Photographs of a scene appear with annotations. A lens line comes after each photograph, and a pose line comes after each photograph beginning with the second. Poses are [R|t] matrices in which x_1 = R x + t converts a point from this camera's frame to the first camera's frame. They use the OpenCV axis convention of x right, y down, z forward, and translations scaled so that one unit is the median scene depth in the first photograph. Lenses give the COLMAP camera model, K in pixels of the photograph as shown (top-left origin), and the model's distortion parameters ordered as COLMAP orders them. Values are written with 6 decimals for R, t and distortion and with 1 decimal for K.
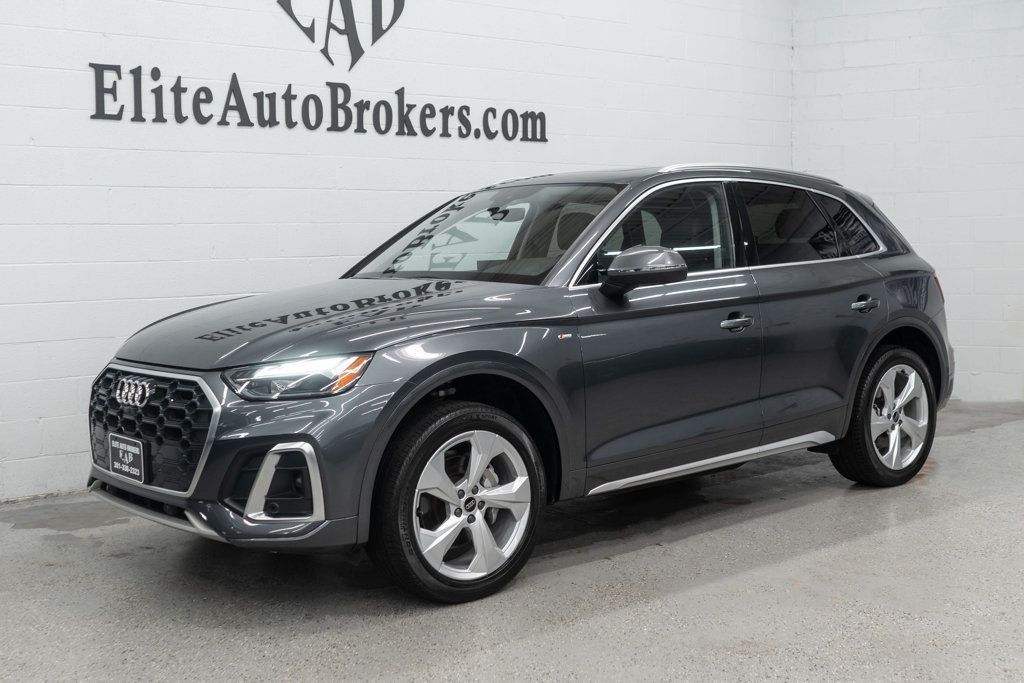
lens RADIAL K [[1228.0, 0, 512.0], [0, 1228.0, 341.5], [0, 0, 1]] dist [-0.013899, -0.022648]
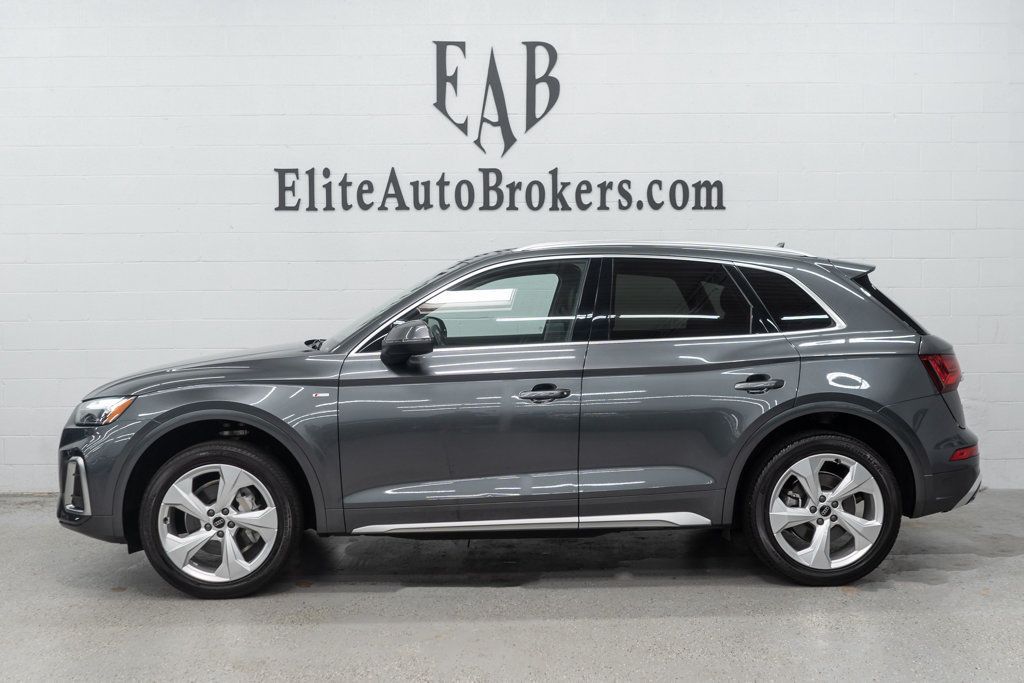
lens RADIAL K [[1228.0, 0, 512.0], [0, 1228.0, 341.5], [0, 0, 1]] dist [-0.013899, -0.022648]
pose [[0.780274, 0.035169, -0.624448, 0.624330], [-0.058749, 0.998125, -0.017195, -0.030904], [0.622673, 0.050103, 0.780877, 0.124806]]
